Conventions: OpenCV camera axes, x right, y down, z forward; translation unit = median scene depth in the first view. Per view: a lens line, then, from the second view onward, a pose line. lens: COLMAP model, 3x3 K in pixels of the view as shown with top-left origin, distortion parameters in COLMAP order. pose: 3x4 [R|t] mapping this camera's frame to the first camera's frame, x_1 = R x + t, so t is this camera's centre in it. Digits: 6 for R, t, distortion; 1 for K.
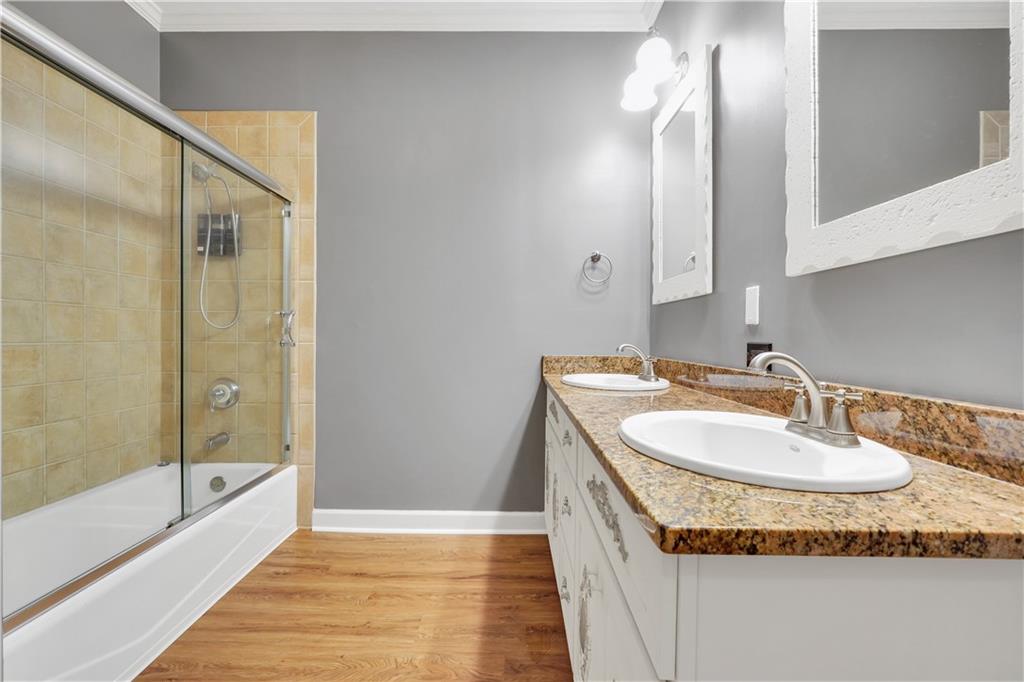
lens RADIAL K [[437.0, 0, 508.7], [0, 437.0, 336.8], [0, 0, 1]] dist [-0.008545, 0.003334]
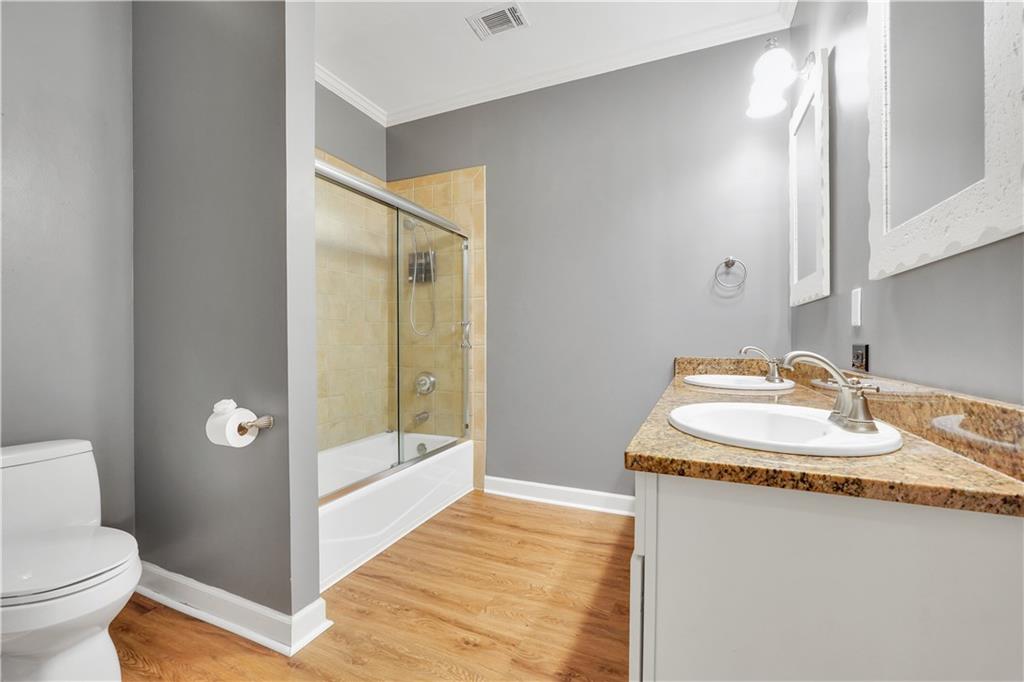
lens RADIAL K [[437.0, 0, 512.1], [0, 437.0, 341.2], [0, 0, 1]] dist [-0.008545, 0.003334]
pose [[0.919656, -0.005670, -0.392684, 0.172223], [0.005681, 0.999983, -0.001136, 0.002811], [0.392683, -0.001186, 0.919673, -0.194744]]
